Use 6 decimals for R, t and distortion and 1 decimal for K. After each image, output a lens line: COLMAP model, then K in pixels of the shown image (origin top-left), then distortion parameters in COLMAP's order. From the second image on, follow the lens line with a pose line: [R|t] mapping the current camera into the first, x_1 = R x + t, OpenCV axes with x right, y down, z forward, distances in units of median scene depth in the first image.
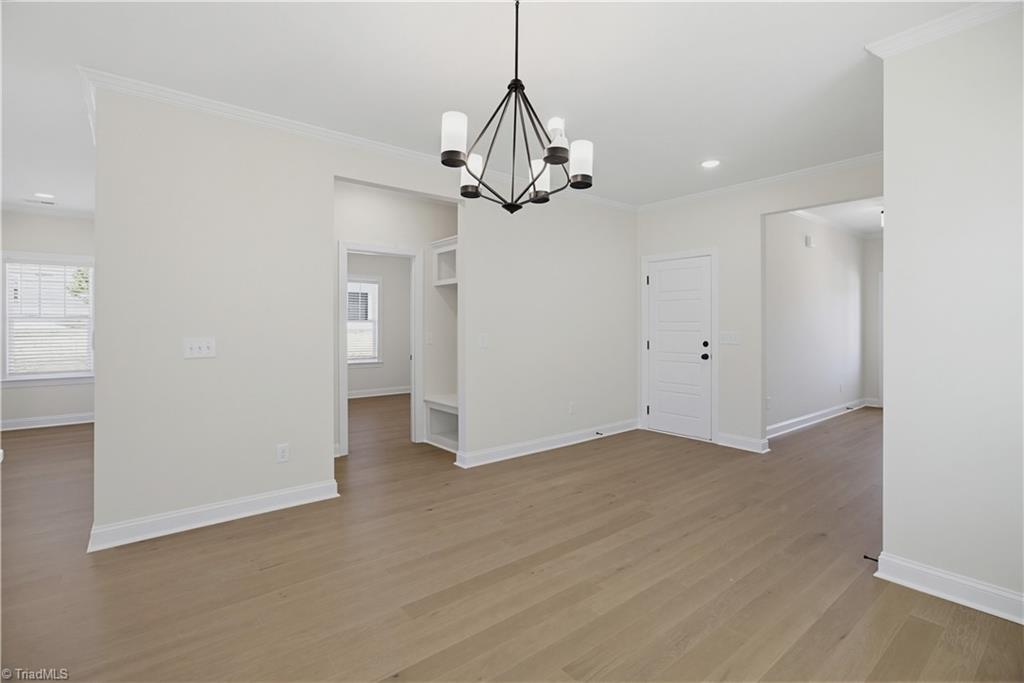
lens RADIAL K [[478.7, 0, 510.9], [0, 478.7, 333.9], [0, 0, 1]] dist [-0.000734, 0.000425]
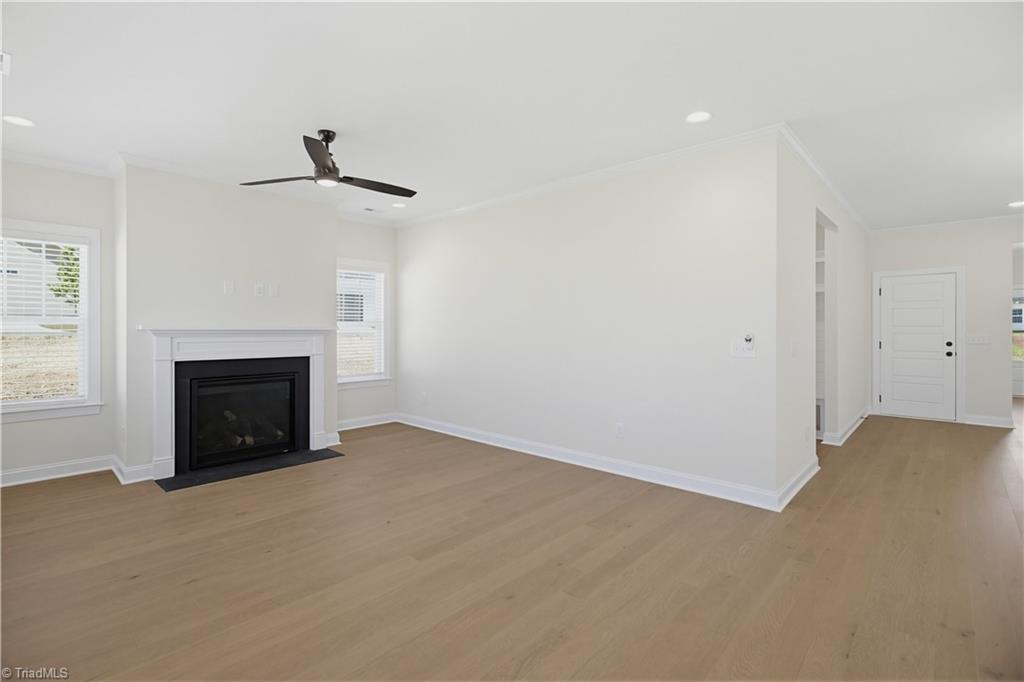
lens RADIAL K [[479.5, 0, 497.8], [0, 479.5, 332.3], [0, 0, 1]] dist [-0.002526, -0.000357]
pose [[0.989401, -0.000958, 0.145205, -1.489679], [0.002543, 0.999939, -0.010729, 0.002161], [-0.145186, 0.010984, 0.989343, -0.097499]]
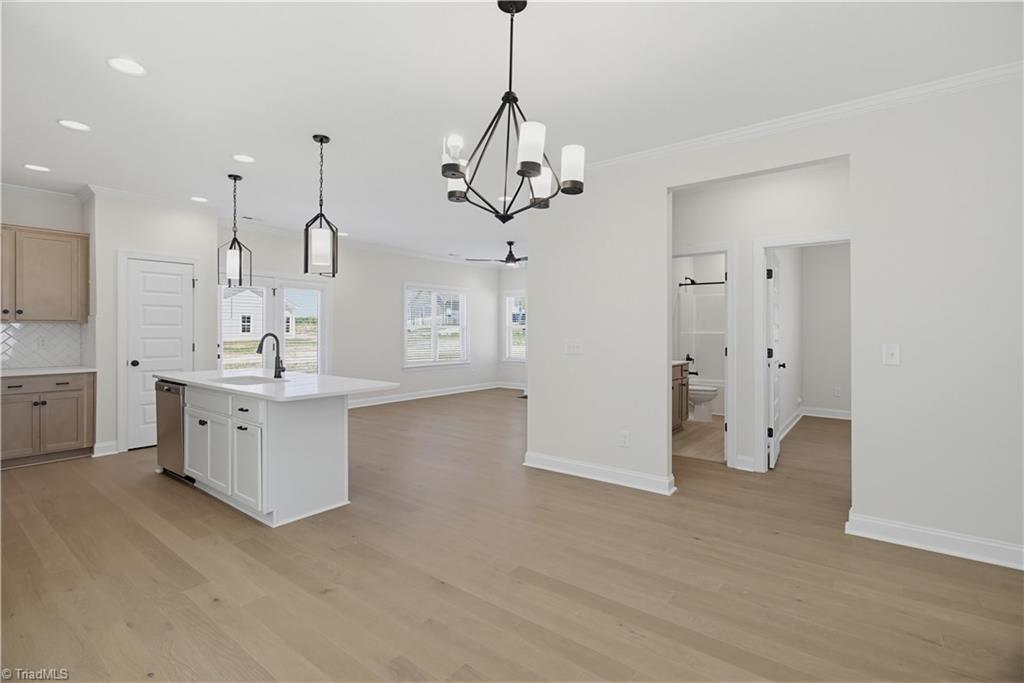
lens RADIAL K [[476.4, 0, 500.2], [0, 476.4, 327.3], [0, 0, 1]] dist [0.009067, 0.000271]
pose [[0.219567, -0.010039, -0.975546, 0.604699], [-0.018182, 0.999731, -0.014380, 0.002297], [0.975428, 0.020895, 0.219326, 0.453504]]
